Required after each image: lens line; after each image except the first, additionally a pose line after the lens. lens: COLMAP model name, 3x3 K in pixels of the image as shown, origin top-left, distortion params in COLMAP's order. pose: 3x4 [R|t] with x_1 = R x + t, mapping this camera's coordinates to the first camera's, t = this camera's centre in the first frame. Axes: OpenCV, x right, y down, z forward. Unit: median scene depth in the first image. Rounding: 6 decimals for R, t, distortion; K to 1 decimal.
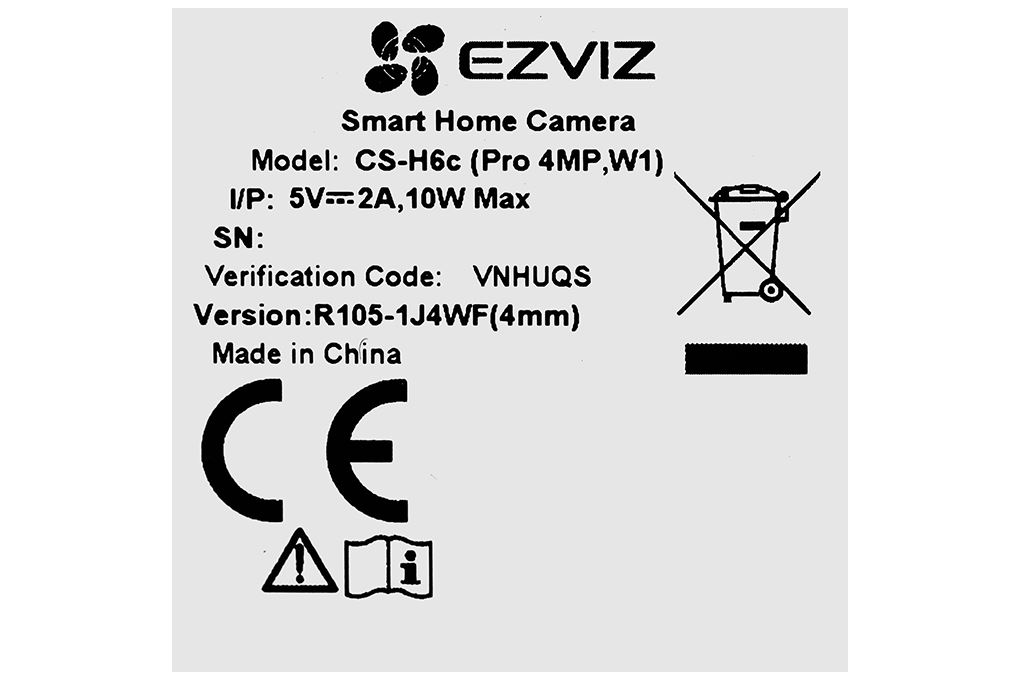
lens RADIAL K [[3168.0, 0, 510.5], [0, 3168.0, 338.3], [0, 0, 1]] dist [0.258277, 0.000000]
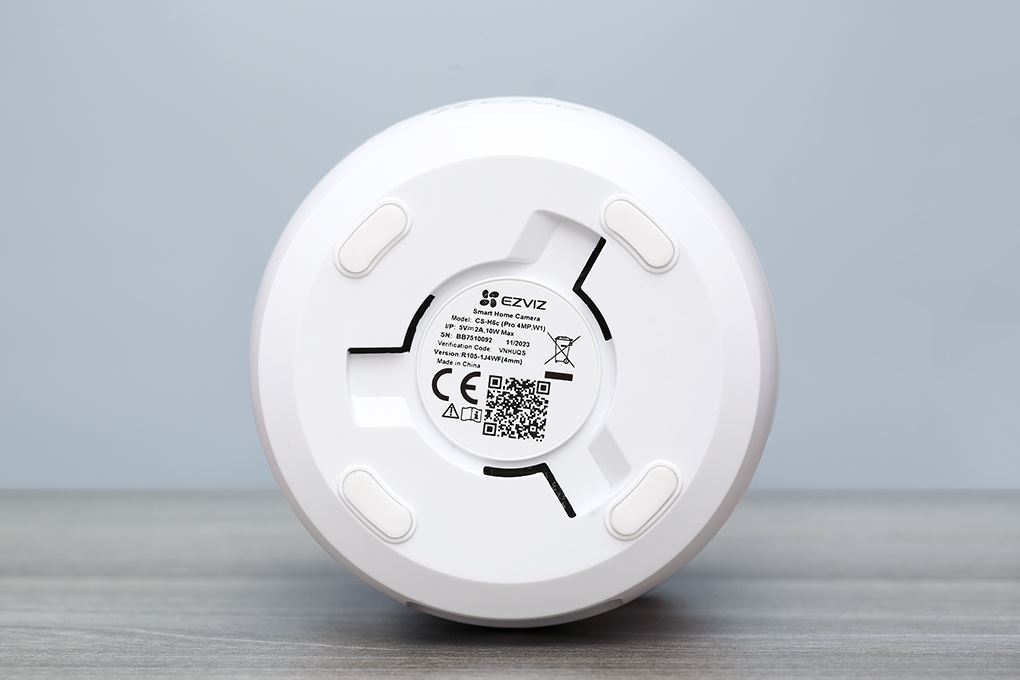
lens RADIAL K [[3168.0, 0, 510.0], [0, 3168.0, 340.4], [0, 0, 1]] dist [0.258277, 0.000000]
pose [[0.989745, 0.116055, 0.083283, -0.359658], [-0.116251, 0.993217, -0.002502, -0.023506], [-0.083009, -0.007205, 0.996523, -3.324184]]
